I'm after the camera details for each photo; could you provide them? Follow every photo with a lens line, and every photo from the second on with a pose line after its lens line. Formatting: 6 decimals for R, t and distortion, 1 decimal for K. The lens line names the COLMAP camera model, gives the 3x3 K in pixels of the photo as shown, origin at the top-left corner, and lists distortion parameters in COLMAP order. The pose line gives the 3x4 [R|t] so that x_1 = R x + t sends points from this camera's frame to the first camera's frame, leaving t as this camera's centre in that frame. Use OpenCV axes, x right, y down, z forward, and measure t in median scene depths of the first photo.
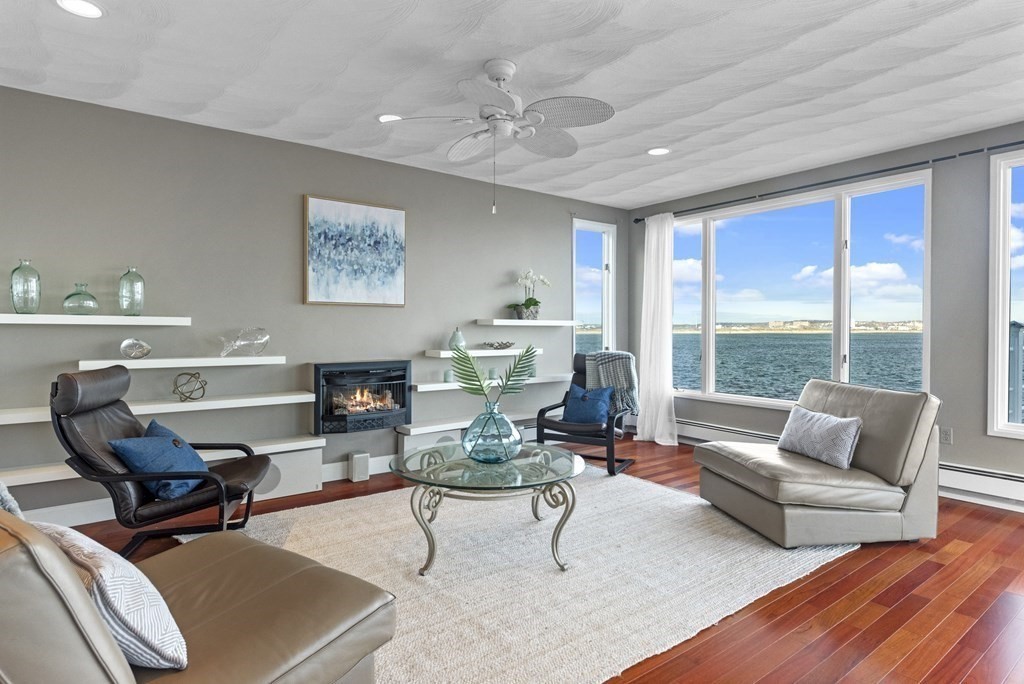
lens RADIAL K [[540.7, 0, 502.8], [0, 540.7, 336.3], [0, 0, 1]] dist [0.002772, -0.000525]
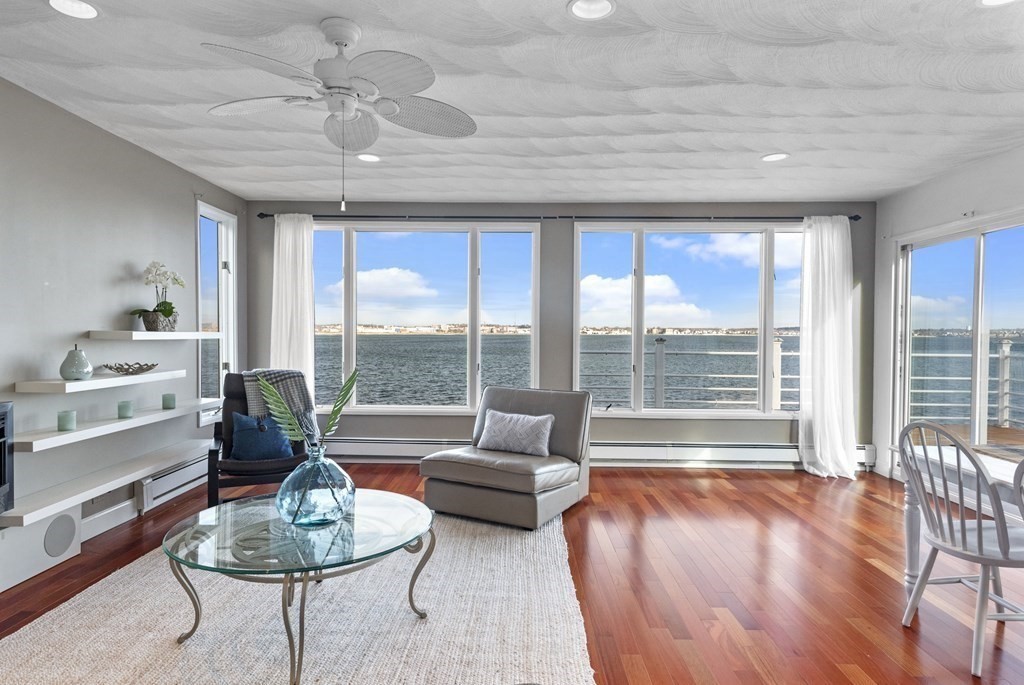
lens RADIAL K [[578.4, 0, 494.4], [0, 578.4, 344.6], [0, 0, 1]] dist [-0.003413, -0.001256]
pose [[0.603365, -0.014185, 0.797339, -0.331046], [0.004802, 0.999888, 0.014155, -0.023309], [-0.797451, -0.004712, 0.603366, 0.178746]]
